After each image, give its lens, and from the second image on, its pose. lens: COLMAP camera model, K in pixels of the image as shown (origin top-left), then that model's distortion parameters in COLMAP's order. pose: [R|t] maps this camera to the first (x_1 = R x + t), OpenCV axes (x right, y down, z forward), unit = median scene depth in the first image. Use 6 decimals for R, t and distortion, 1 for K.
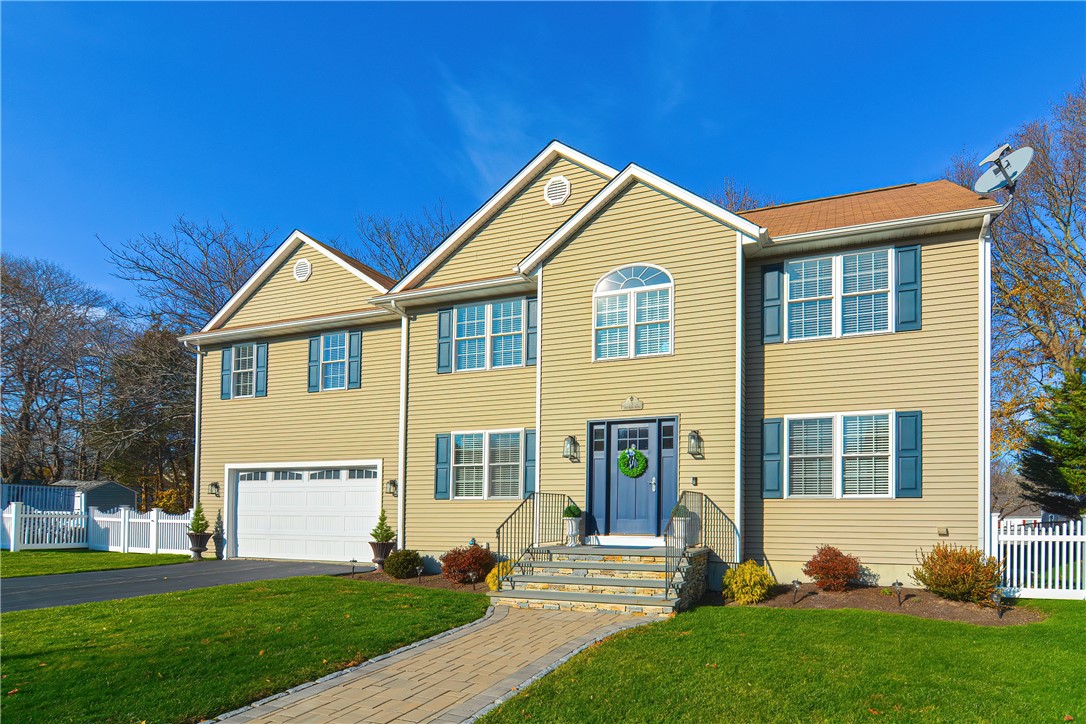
lens RADIAL K [[546.8, 0, 544.9], [0, 546.8, 479.7], [0, 0, 1]] dist [0.001956, -0.003571]
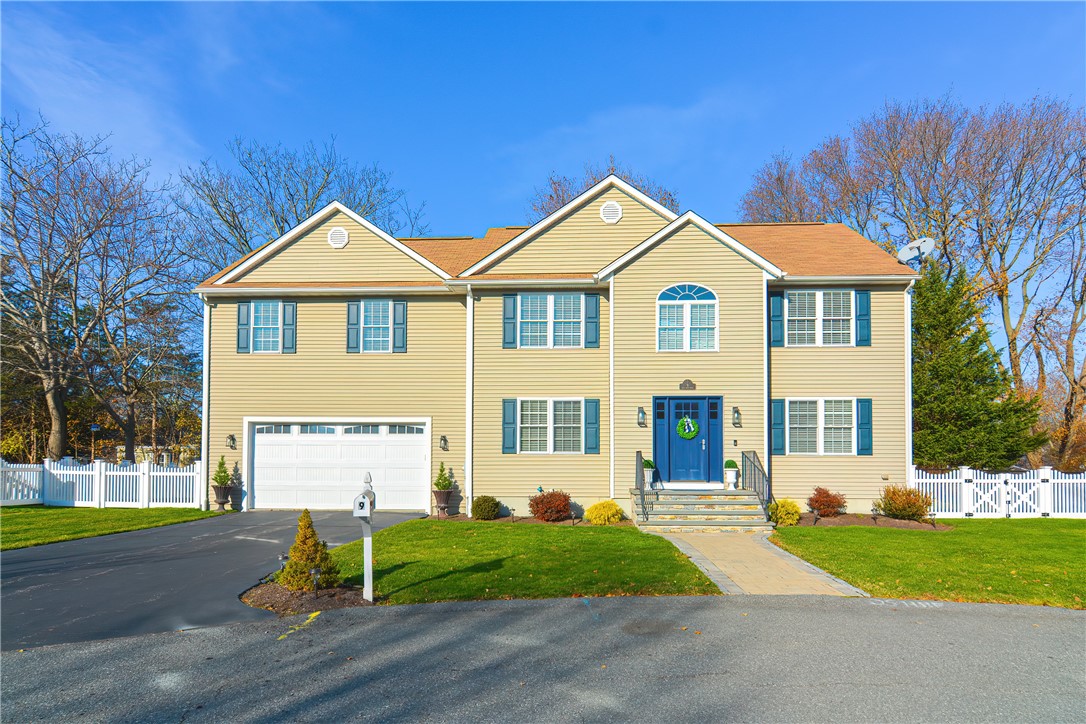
lens RADIAL K [[602.6, 0, 485.6], [0, 602.6, 414.5], [0, 0, 1]] dist [0.004734, 0.001421]
pose [[0.965503, 0.018655, 0.259724, -0.606046], [-0.014256, 0.999721, -0.018811, -0.025376], [-0.260002, 0.014460, 0.965500, -0.271868]]
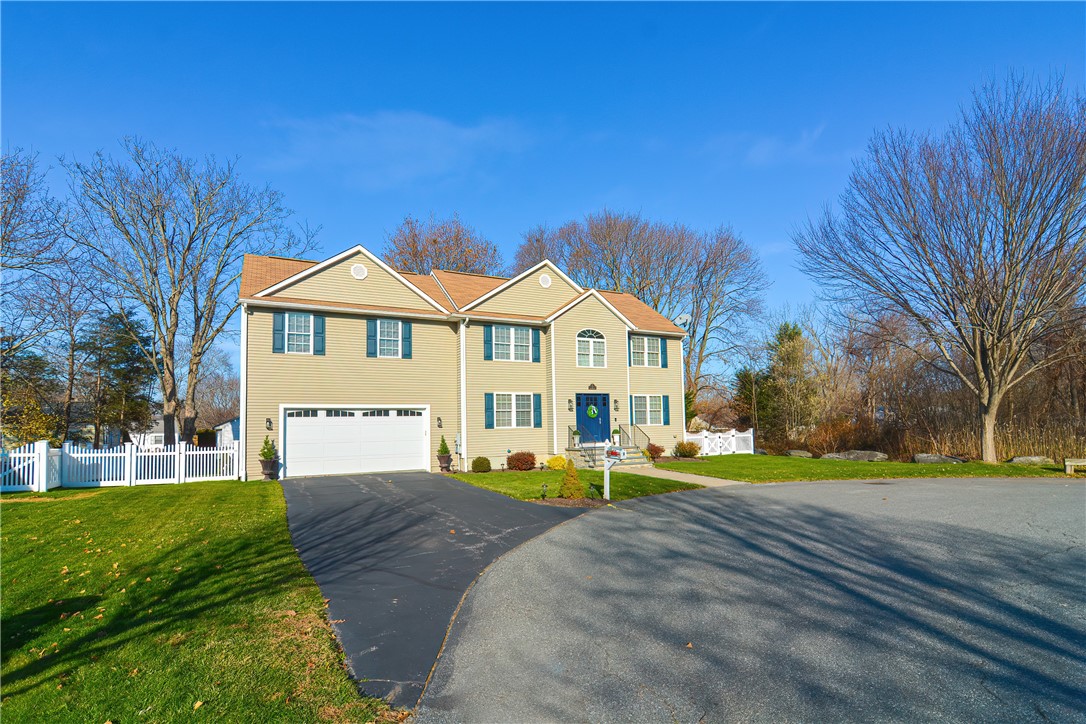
lens RADIAL K [[523.8, 0, 501.9], [0, 523.8, 368.1], [0, 0, 1]] dist [-0.000204, -0.000034]
pose [[0.728609, 0.061873, 0.682130, -1.433286], [-0.012181, 0.996924, -0.077416, -0.032688], [-0.684822, 0.048096, 0.727121, -0.336811]]
